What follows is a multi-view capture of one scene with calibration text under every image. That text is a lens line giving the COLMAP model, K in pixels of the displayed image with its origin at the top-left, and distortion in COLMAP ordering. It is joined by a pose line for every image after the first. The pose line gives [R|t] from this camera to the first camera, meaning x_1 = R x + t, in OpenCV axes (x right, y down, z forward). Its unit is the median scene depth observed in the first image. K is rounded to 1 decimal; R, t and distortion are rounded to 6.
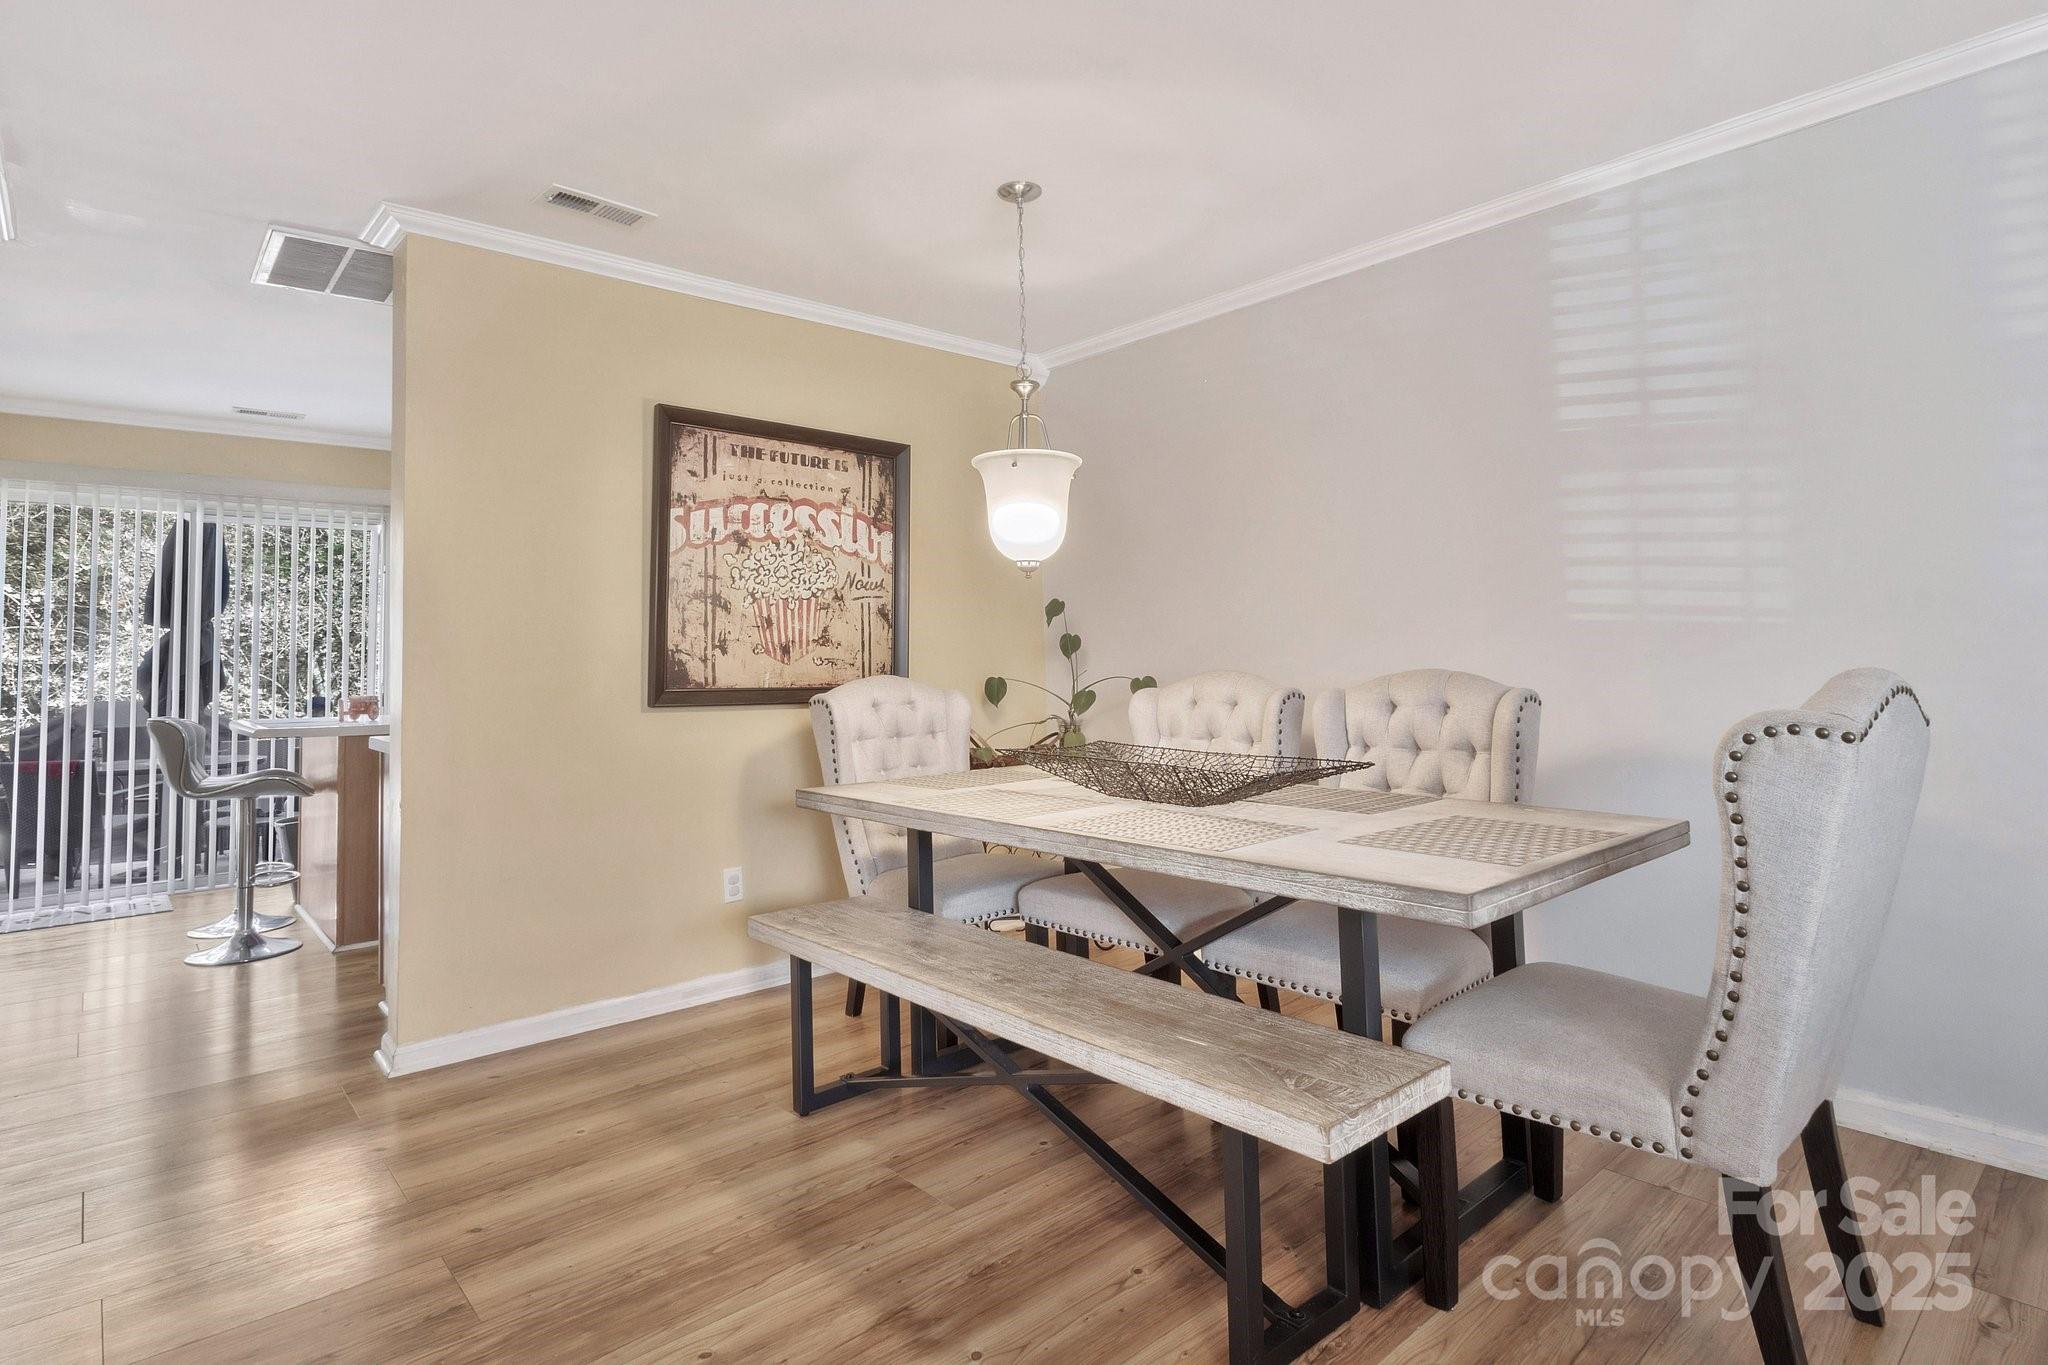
lens RADIAL K [[1046.6, 0, 1038.8], [0, 1046.6, 606.5], [0, 0, 1]] dist [0.002122, 0.001934]
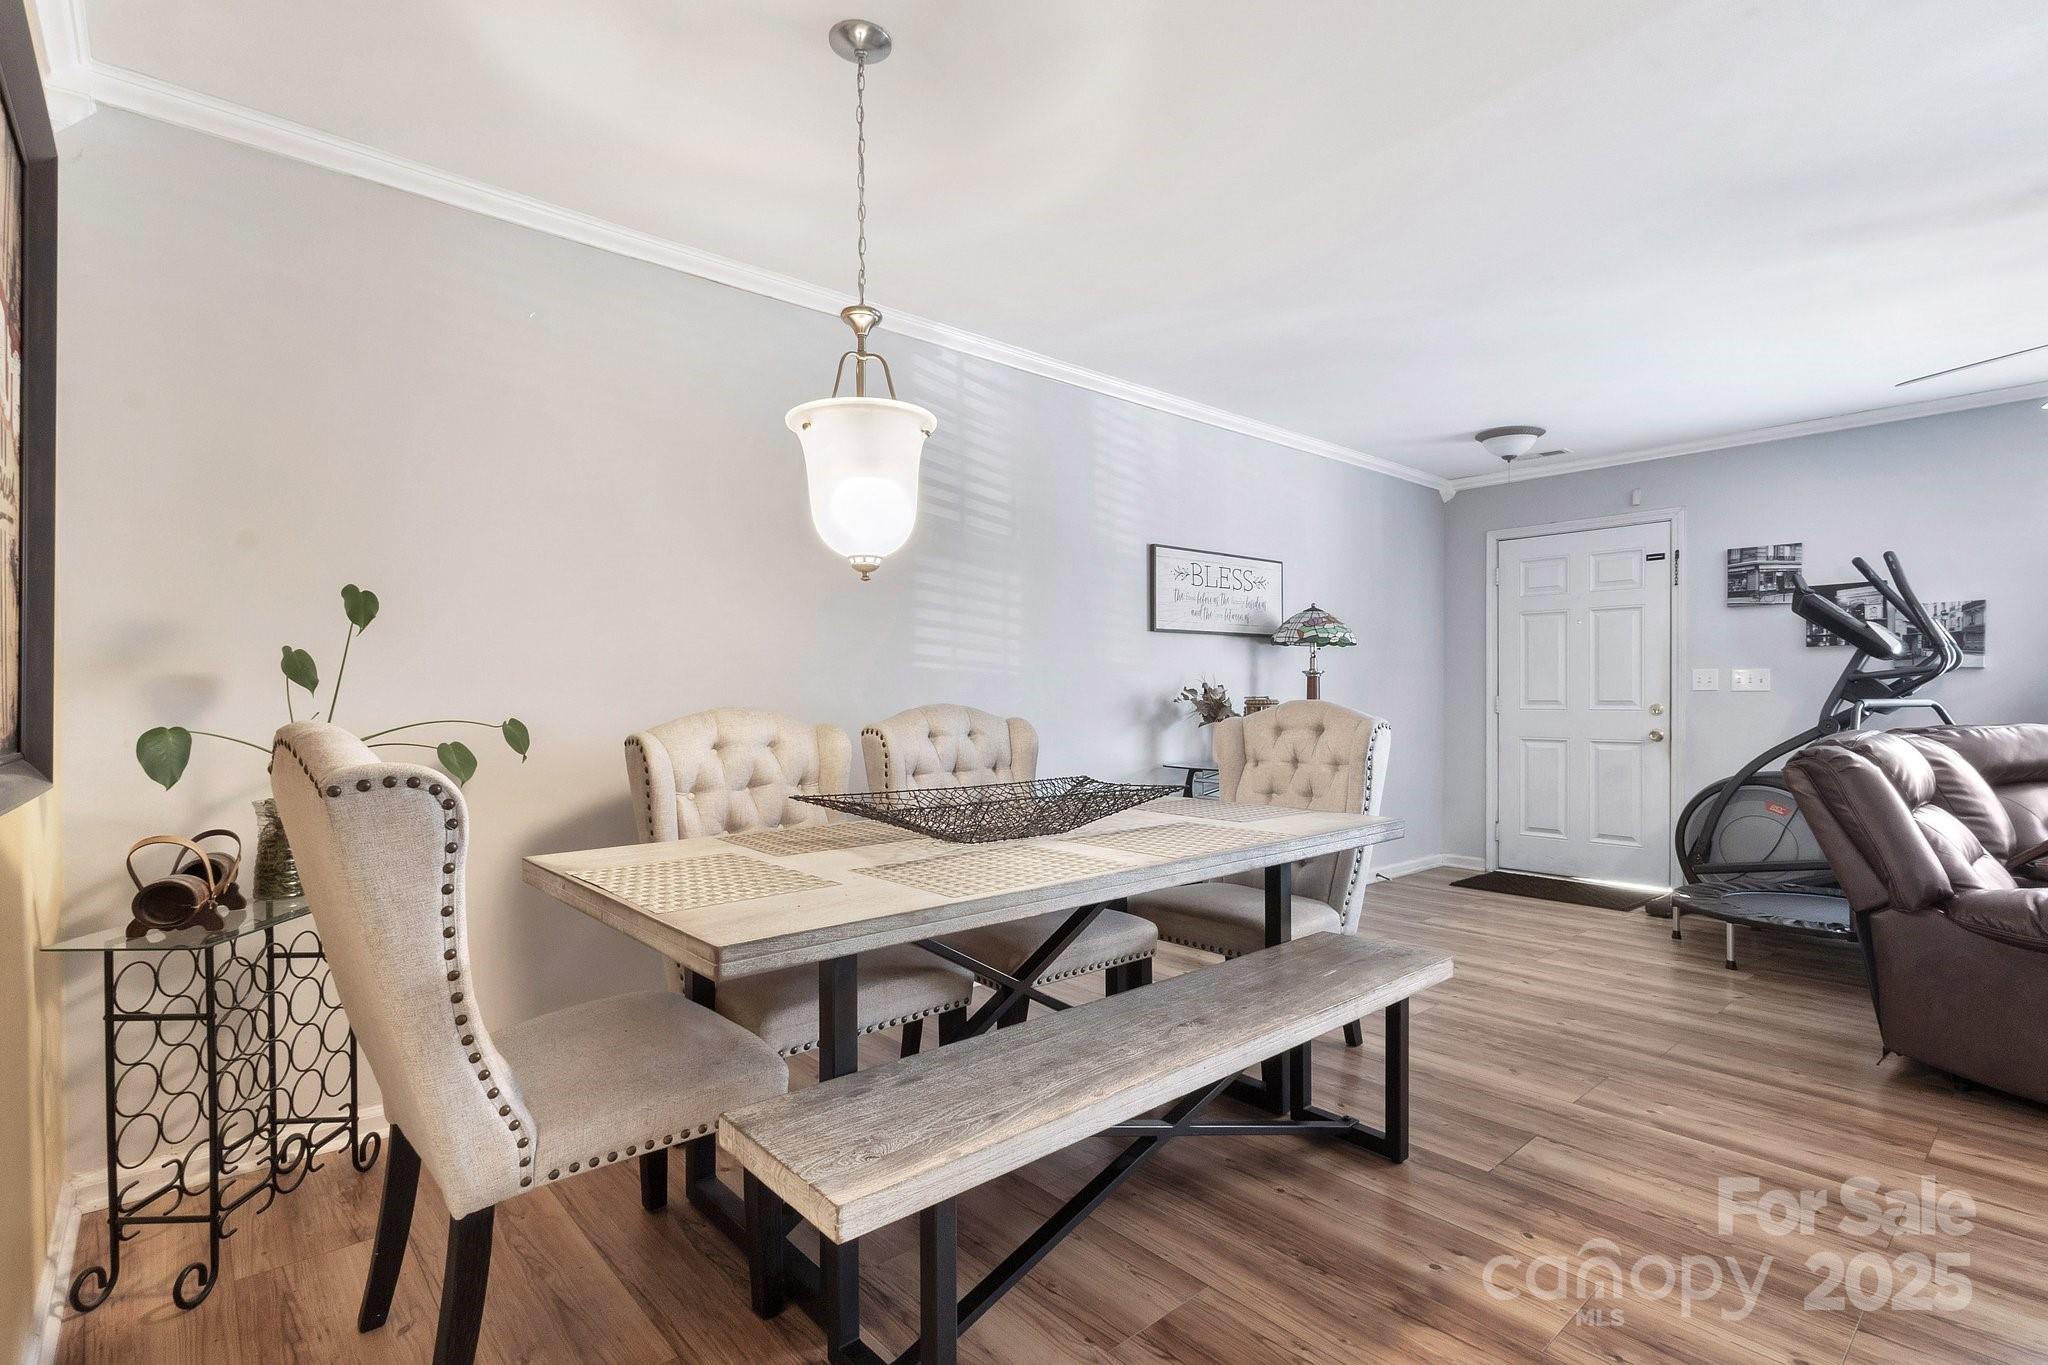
lens RADIAL K [[967.8, 0, 1008.6], [0, 967.8, 701.2], [0, 0, 1]] dist [0.001106, 0.000702]
pose [[0.019347, 0.007323, 0.999786, -0.600545], [-0.047723, 0.998840, -0.006392, 0.050481], [-0.998673, -0.047589, 0.019674, 0.761171]]
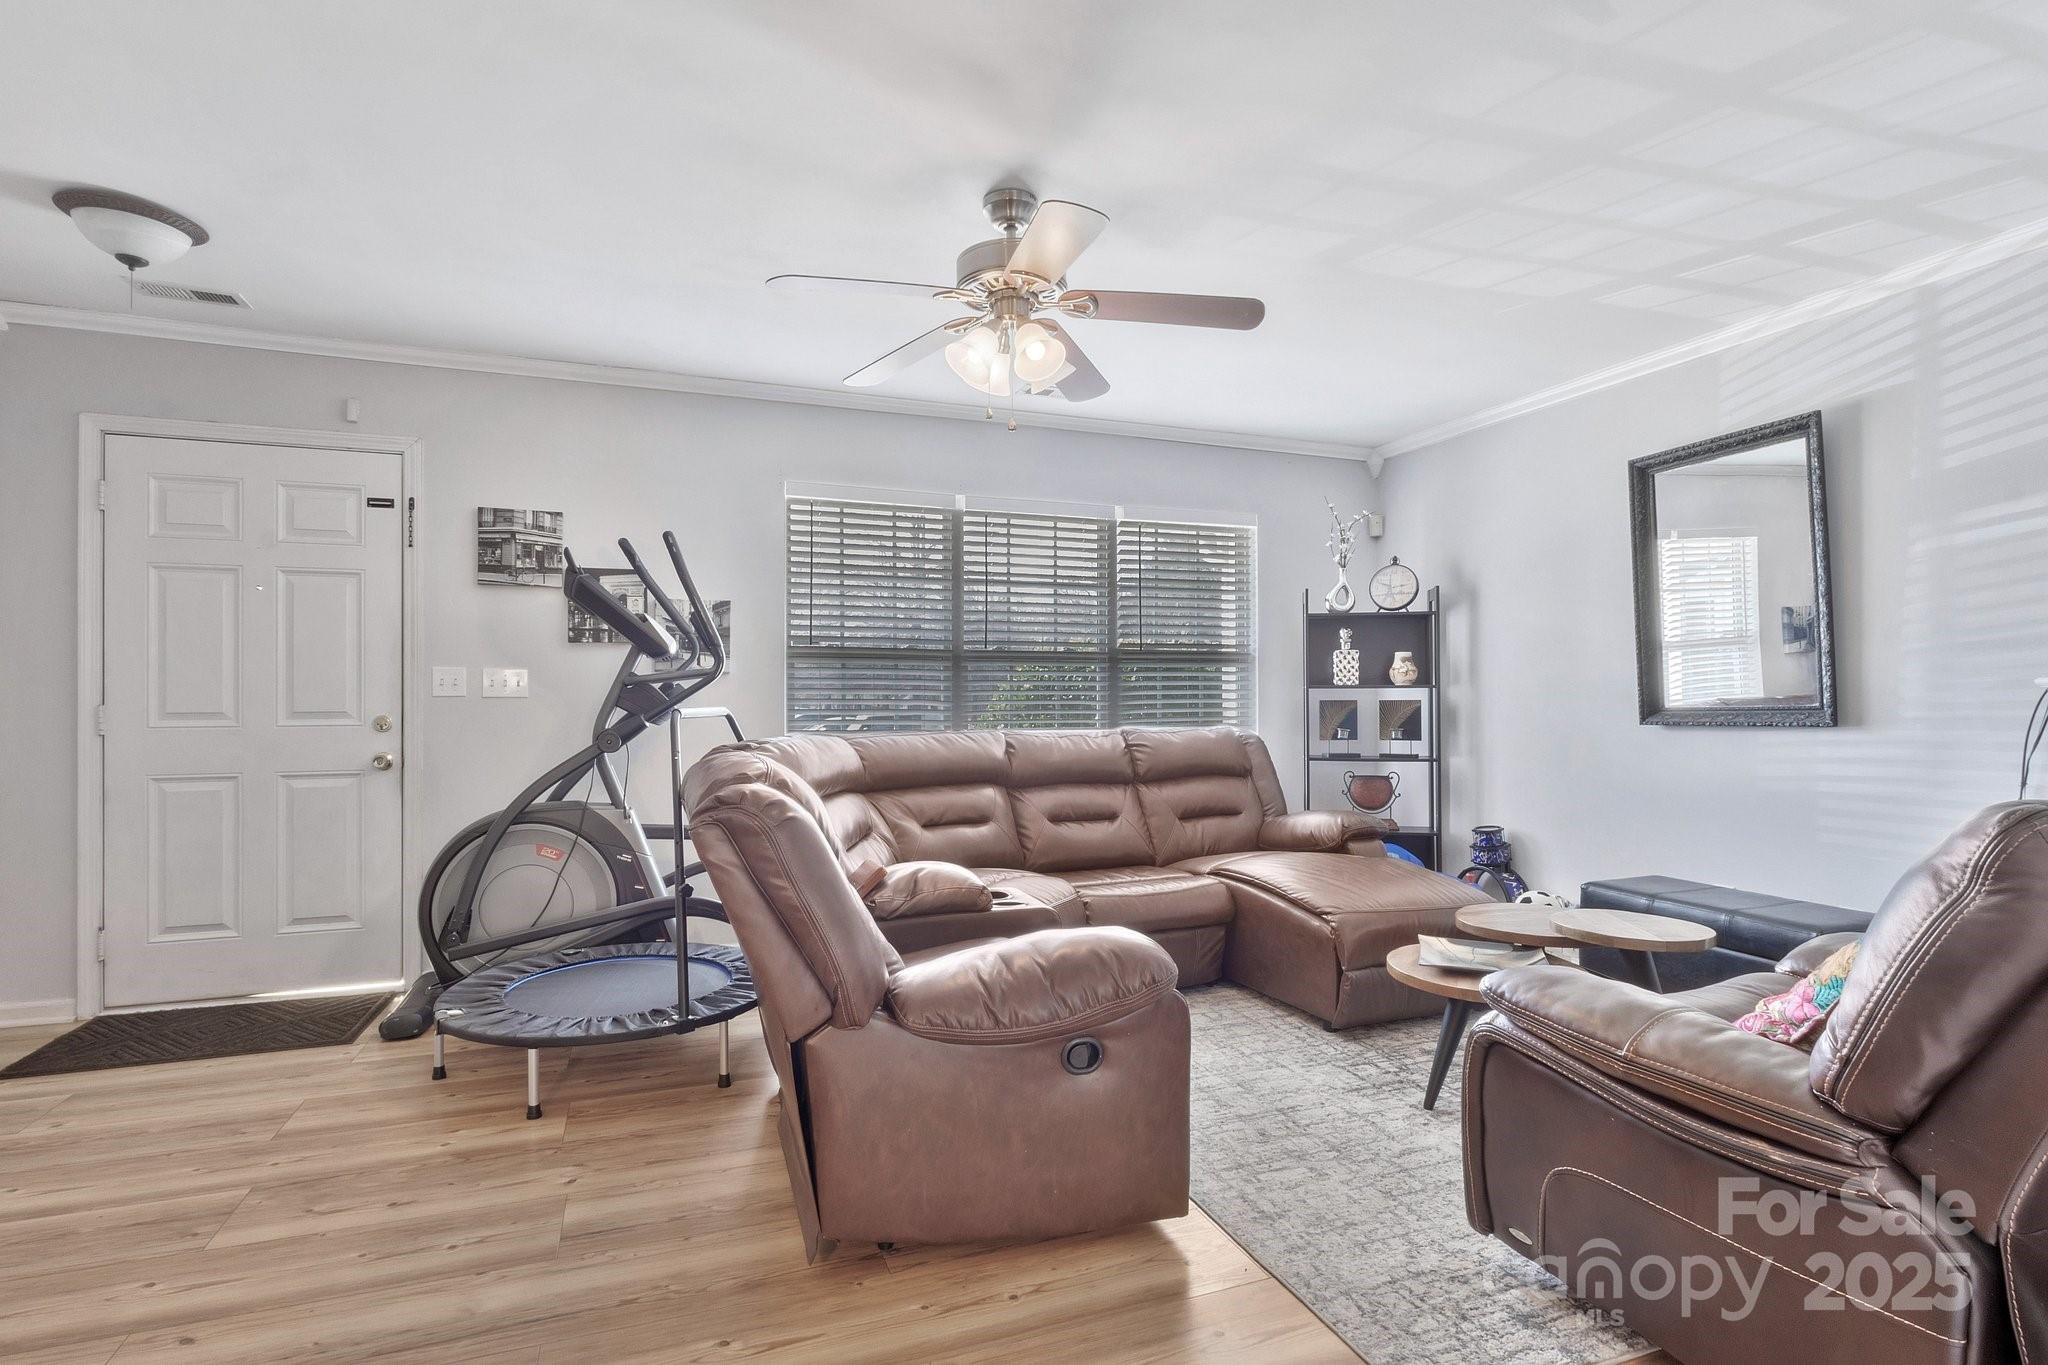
lens RADIAL K [[995.1, 0, 1028.4], [0, 995.1, 691.9], [0, 0, 1]] dist [-0.004445, -0.000582]
pose [[-0.932843, 0.019900, 0.359734, -0.077642], [-0.000645, 0.998380, -0.056901, 0.030324], [-0.360284, -0.053312, -0.931318, 0.514619]]
